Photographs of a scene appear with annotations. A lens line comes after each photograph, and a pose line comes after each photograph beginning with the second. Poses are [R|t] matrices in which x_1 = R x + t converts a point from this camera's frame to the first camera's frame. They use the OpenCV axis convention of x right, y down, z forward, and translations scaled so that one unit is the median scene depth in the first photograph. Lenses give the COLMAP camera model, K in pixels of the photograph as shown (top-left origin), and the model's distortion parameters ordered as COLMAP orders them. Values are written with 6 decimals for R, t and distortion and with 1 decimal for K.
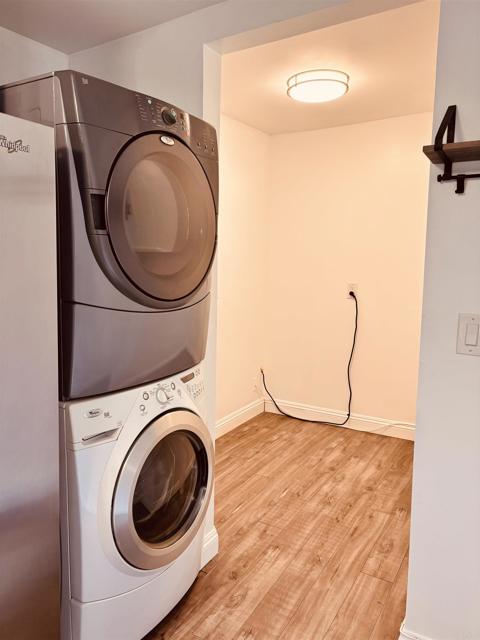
lens RADIAL K [[486.5, 0, 241.3], [0, 486.5, 310.5], [0, 0, 1]] dist [0.060249, -0.051184]
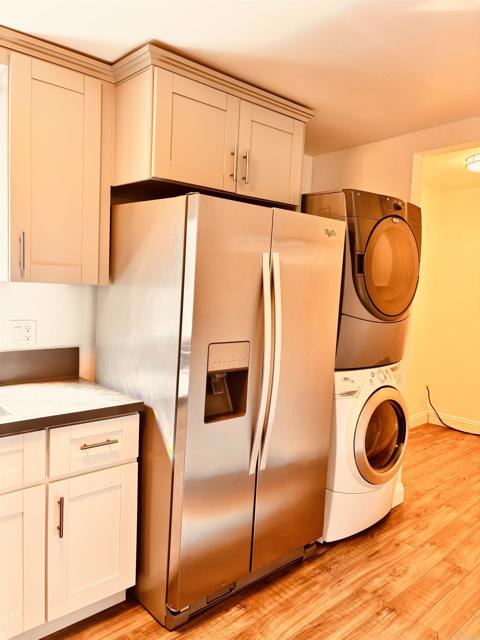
lens RADIAL K [[475.9, 0, 240.0], [0, 475.9, 320.0], [0, 0, 1]] dist [0.048473, -0.050042]
pose [[0.956608, 0.036768, -0.289048, -0.108191], [-0.049833, 0.998036, -0.037970, 0.050345], [0.287084, 0.050726, 0.956561, -0.430427]]
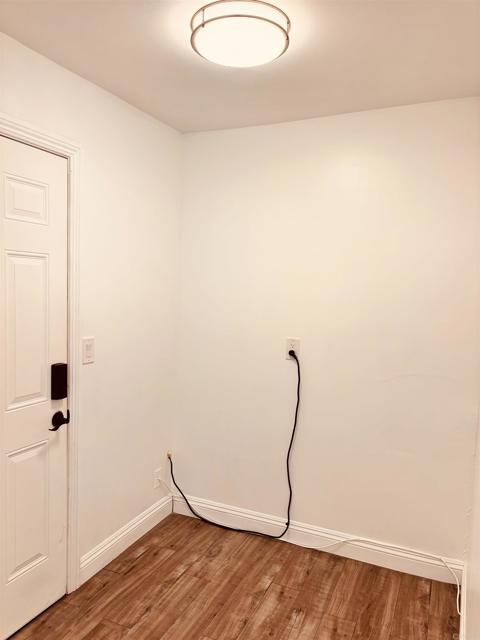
lens RADIAL K [[485.0, 0, 240.0], [0, 485.0, 320.0], [0, 0, 1]] dist [0.004556, 0.001354]
pose [[0.992428, 0.011311, 0.122308, 0.099702], [-0.005629, 0.998893, -0.046703, -0.079949], [-0.122701, 0.045661, 0.991393, 0.484419]]
